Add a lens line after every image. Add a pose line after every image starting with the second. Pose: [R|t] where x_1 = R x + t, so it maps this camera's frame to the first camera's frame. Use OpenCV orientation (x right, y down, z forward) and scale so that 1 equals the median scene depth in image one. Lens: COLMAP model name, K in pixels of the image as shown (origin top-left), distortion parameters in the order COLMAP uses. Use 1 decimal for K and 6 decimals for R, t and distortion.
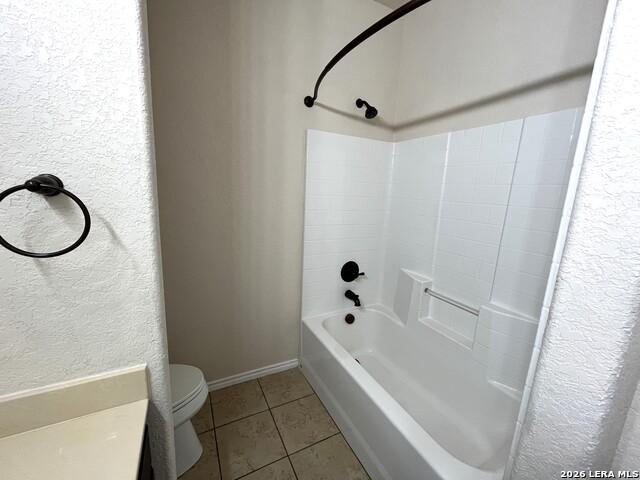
lens RADIAL K [[259.0, 0, 319.9], [0, 259.0, 241.0], [0, 0, 1]] dist [0.010205, 0.000049]
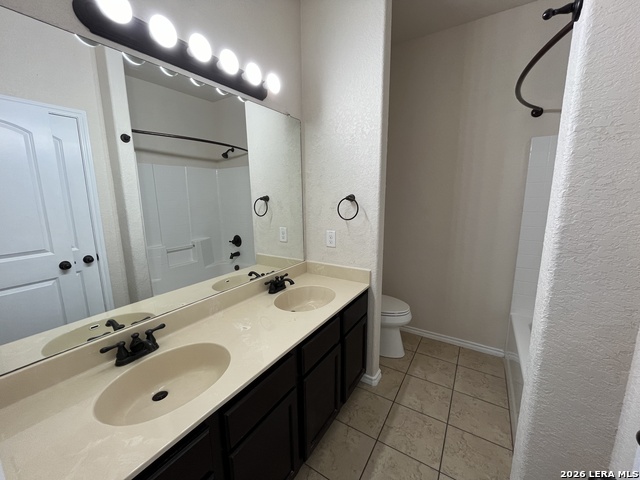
lens RADIAL K [[259.0, 0, 320.1], [0, 259.0, 238.9], [0, 0, 1]] dist [0.010205, 0.000049]
pose [[0.499676, 0.098185, -0.860630, 1.232798], [-0.134376, 0.990314, 0.034962, 0.180730], [0.855726, 0.098178, 0.508030, -0.704882]]
